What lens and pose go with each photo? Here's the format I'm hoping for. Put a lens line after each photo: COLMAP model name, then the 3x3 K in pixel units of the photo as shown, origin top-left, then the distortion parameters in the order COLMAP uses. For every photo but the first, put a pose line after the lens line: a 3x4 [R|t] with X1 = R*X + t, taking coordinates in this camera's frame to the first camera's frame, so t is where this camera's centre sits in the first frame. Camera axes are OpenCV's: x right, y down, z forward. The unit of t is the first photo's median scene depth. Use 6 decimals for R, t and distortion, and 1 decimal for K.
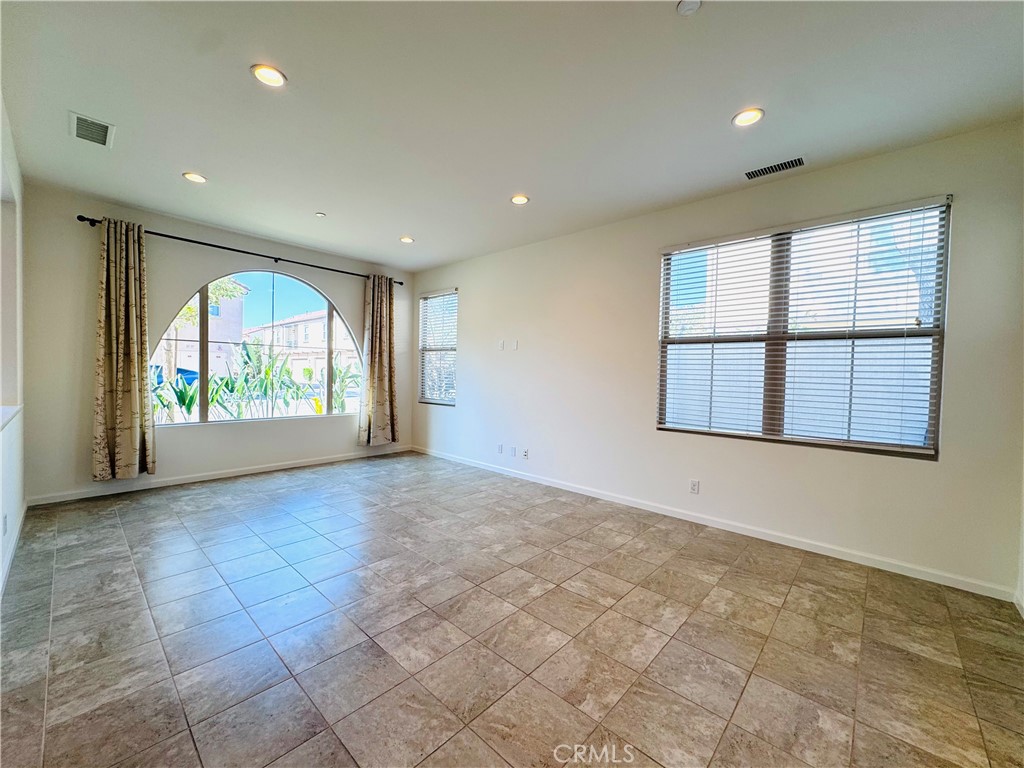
lens RADIAL K [[408.6, 0, 511.8], [0, 408.6, 384.2], [0, 0, 1]] dist [-0.002097, 0.000280]
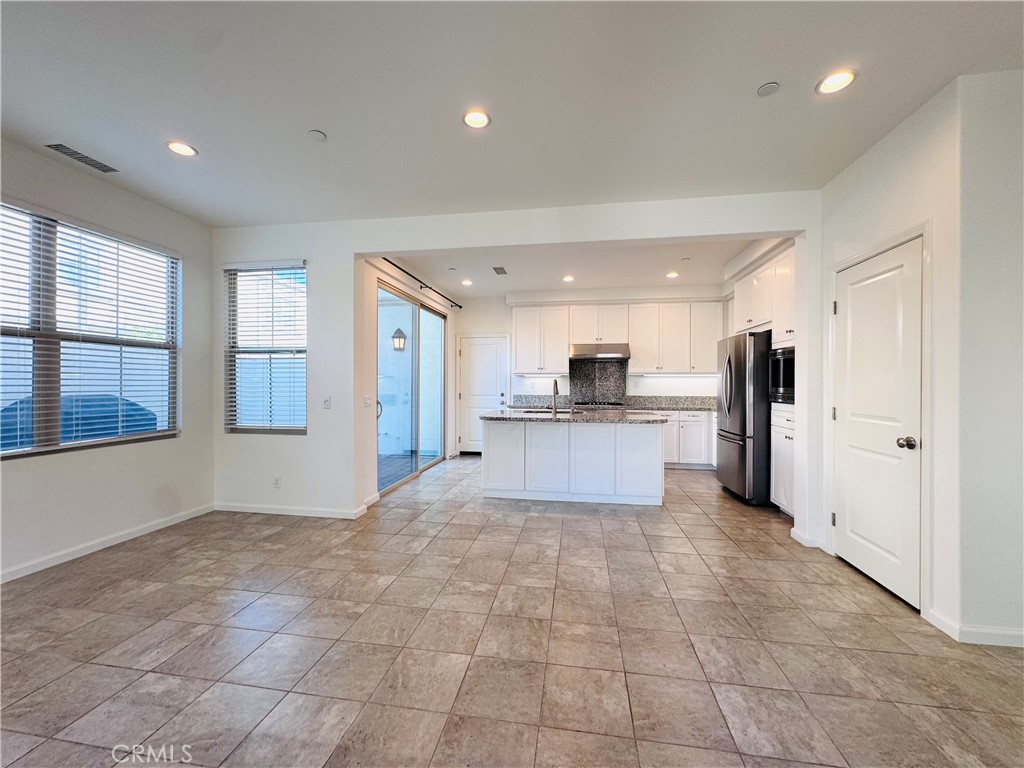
lens RADIAL K [[408.6, 0, 511.1], [0, 408.6, 384.3], [0, 0, 1]] dist [-0.002097, 0.000280]
pose [[-0.547375, -0.025109, 0.836510, -0.539186], [0.006787, 0.999384, 0.034440, -0.026461], [-0.836860, 0.024529, -0.546868, 0.544323]]
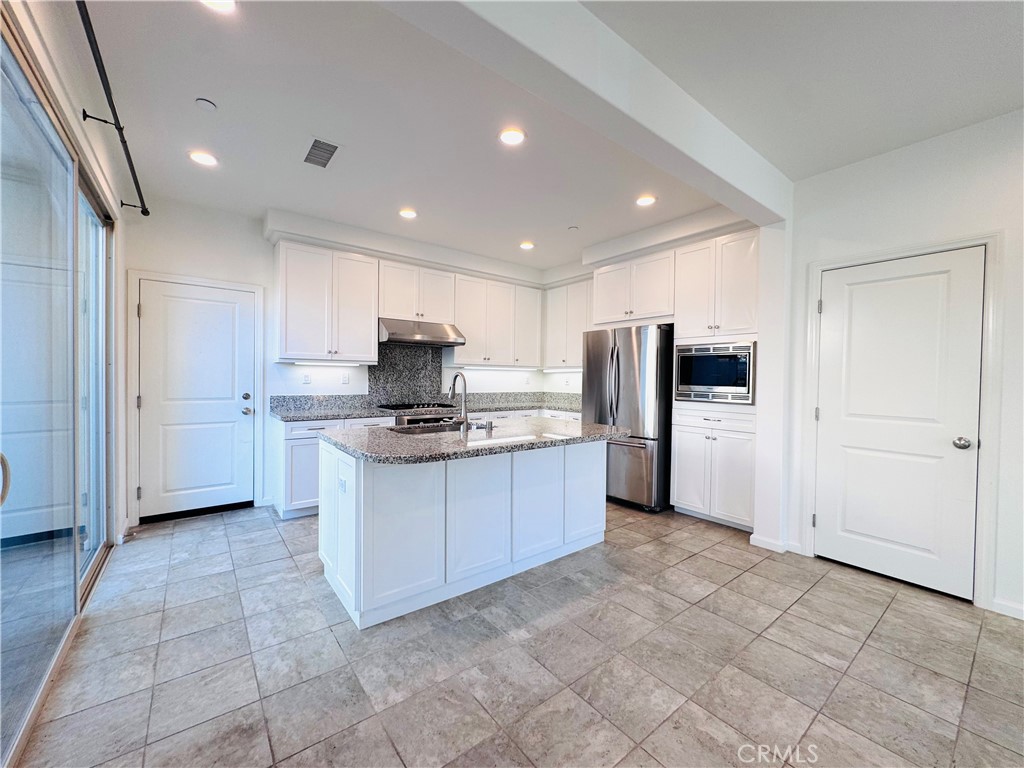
lens RADIAL K [[408.6, 0, 511.1], [0, 408.6, 384.4], [0, 0, 1]] dist [-0.002097, 0.000280]
pose [[-0.985512, -0.037866, 0.165326, 0.227598], [-0.030322, 0.998391, 0.047924, -0.014139], [-0.166875, 0.042217, -0.985074, 0.452888]]
